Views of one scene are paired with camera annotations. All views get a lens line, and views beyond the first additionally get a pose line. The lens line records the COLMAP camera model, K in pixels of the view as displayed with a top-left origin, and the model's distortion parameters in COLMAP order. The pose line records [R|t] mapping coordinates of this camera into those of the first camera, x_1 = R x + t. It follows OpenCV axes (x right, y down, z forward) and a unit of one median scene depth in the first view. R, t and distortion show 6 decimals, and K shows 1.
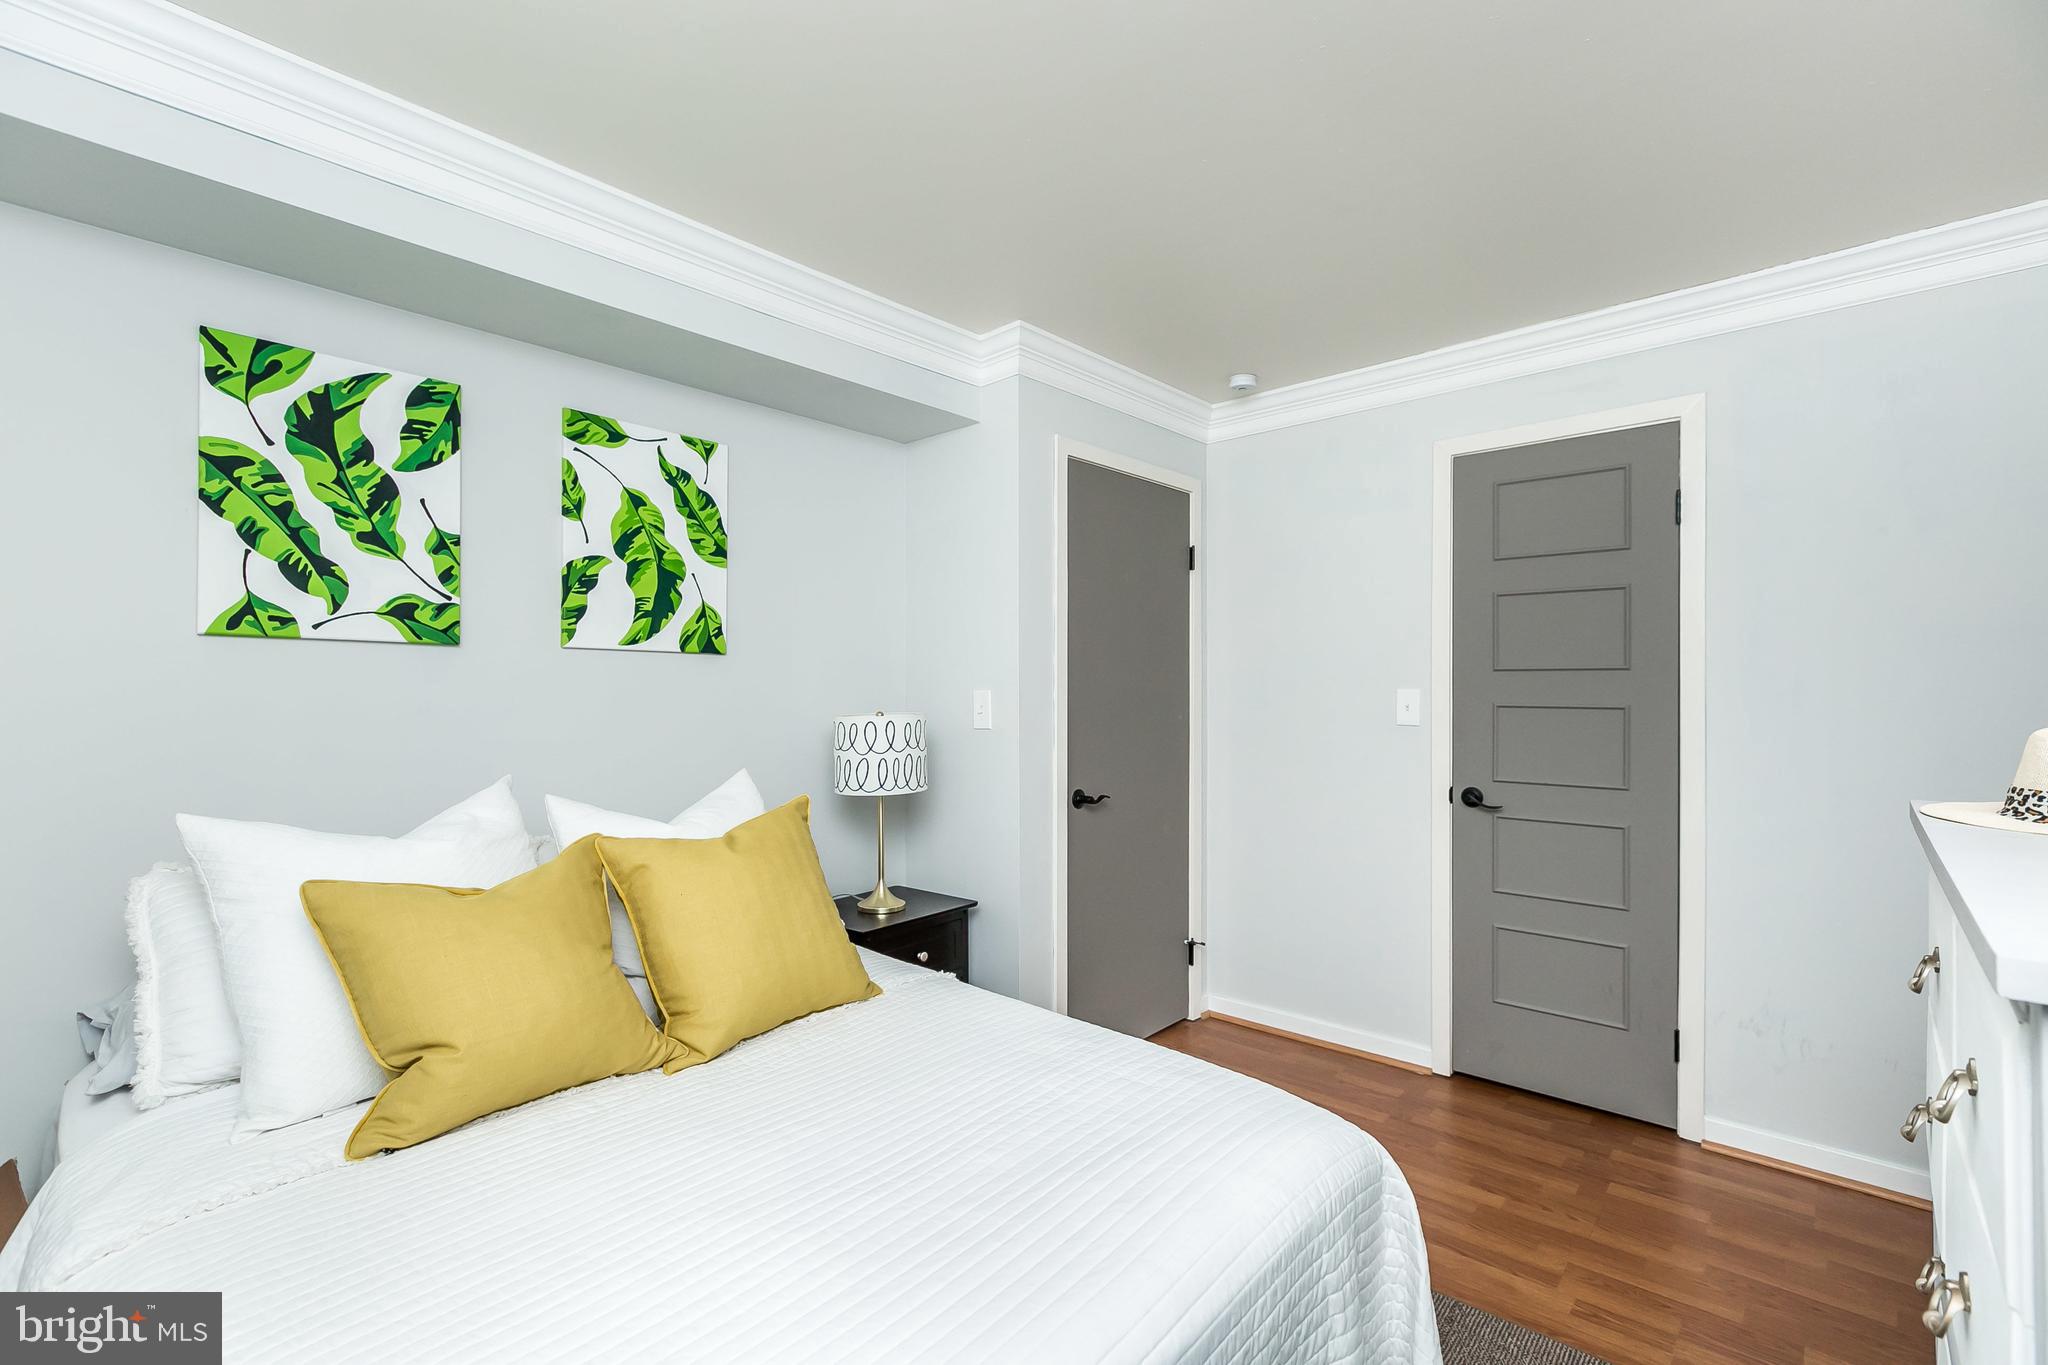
lens RADIAL K [[918.7, 0, 1024.0], [0, 918.7, 682.5], [0, 0, 1]] dist [-0.001744, -0.000235]
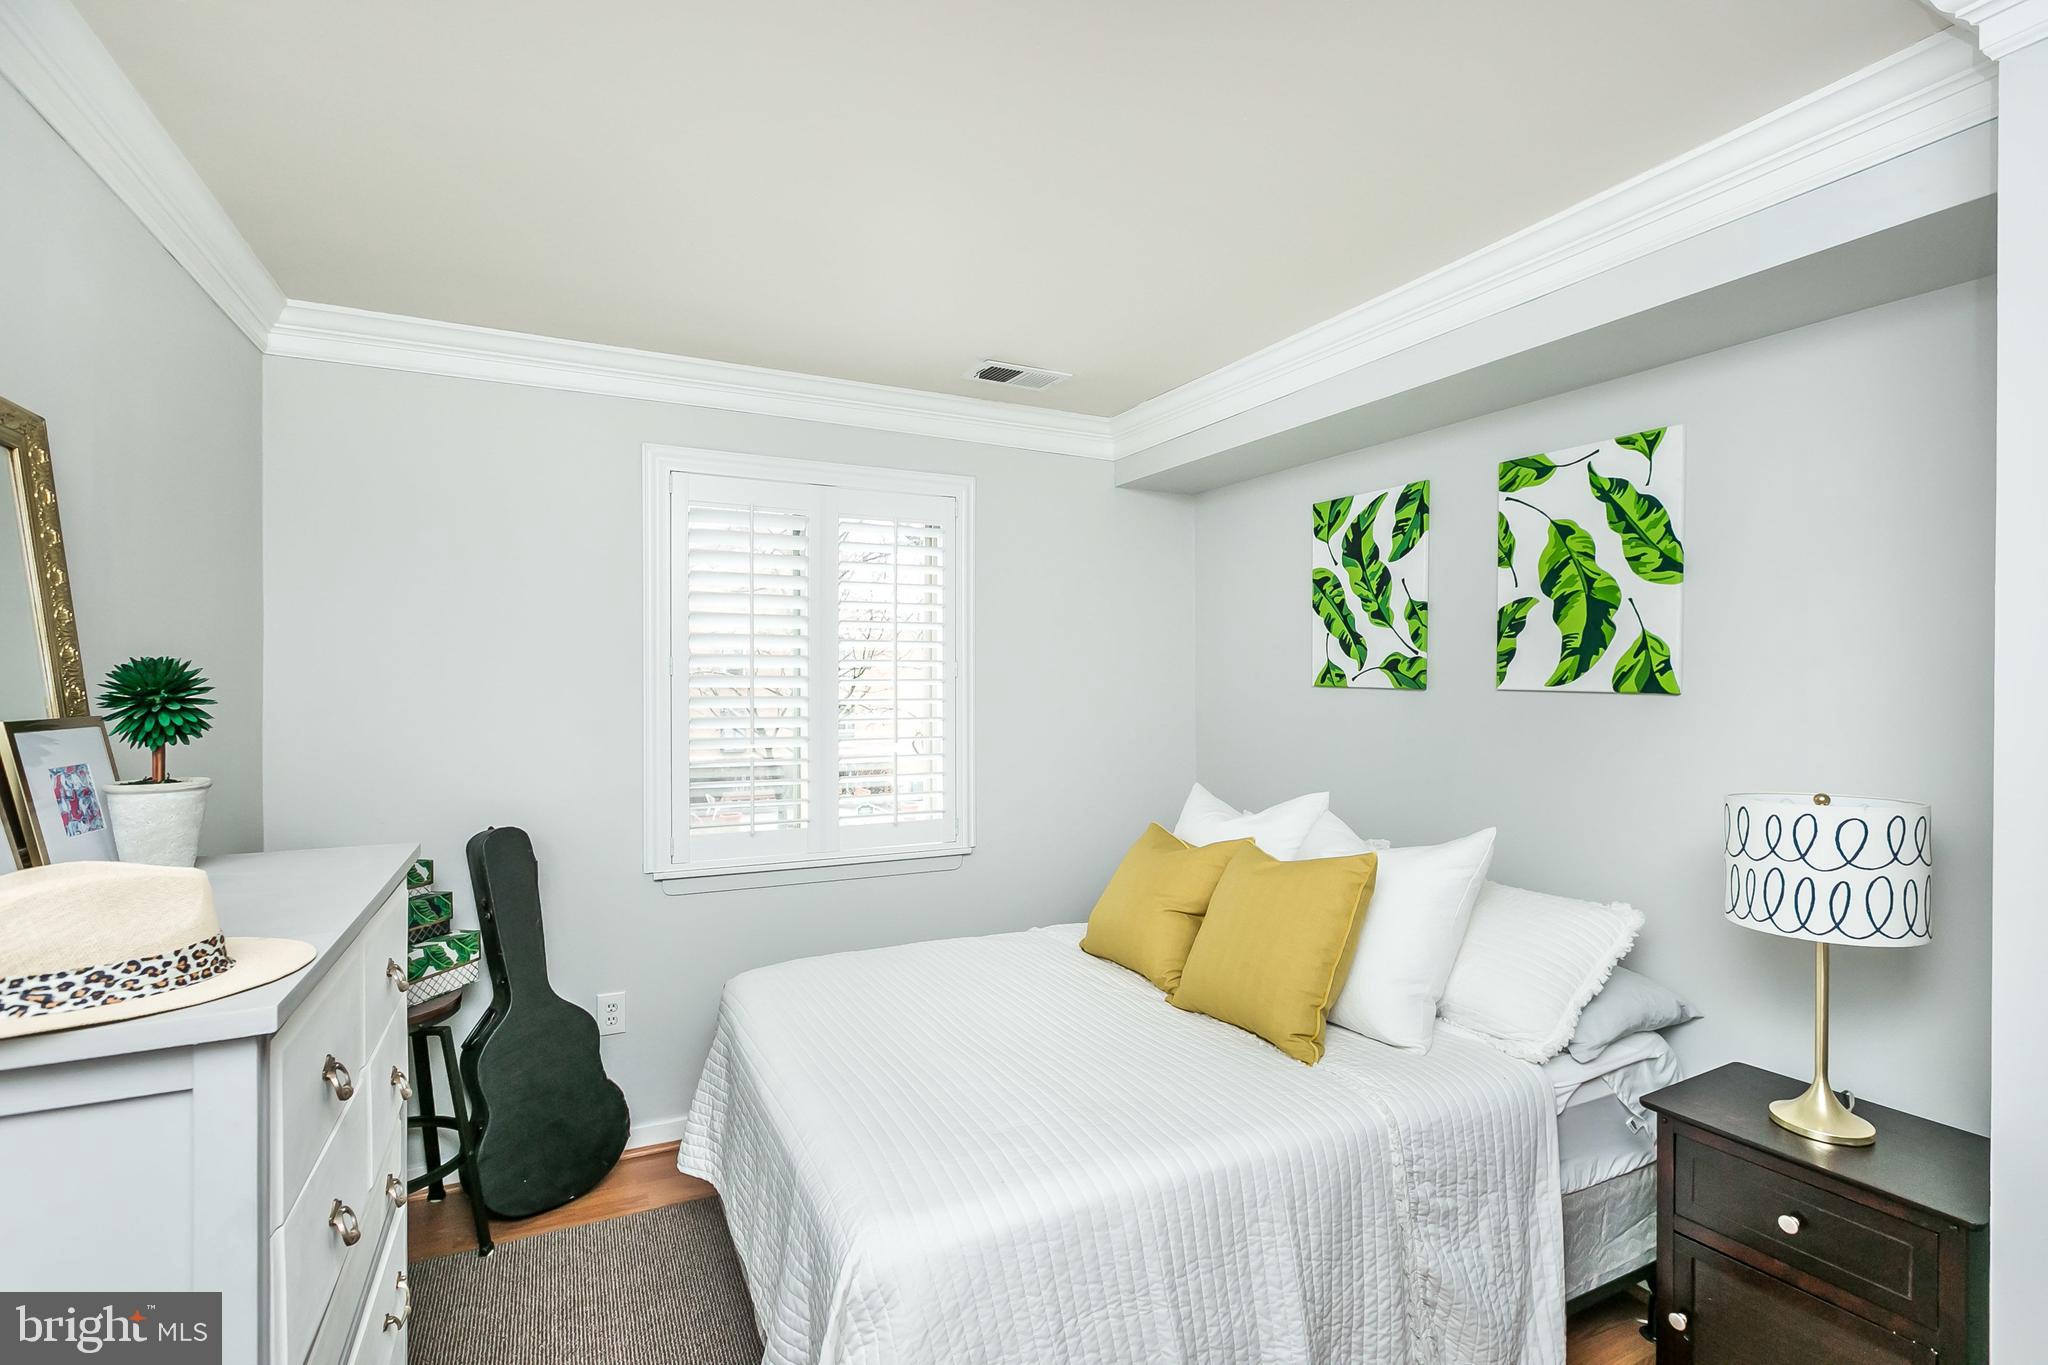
lens RADIAL K [[918.7, 0, 1024.0], [0, 918.7, 682.5], [0, 0, 1]] dist [-0.001744, -0.000235]
pose [[-0.370253, 0.003513, -0.928924, 0.673915], [0.004386, 0.999988, 0.002033, -0.050014], [0.928921, -0.003322, -0.370264, 0.865311]]
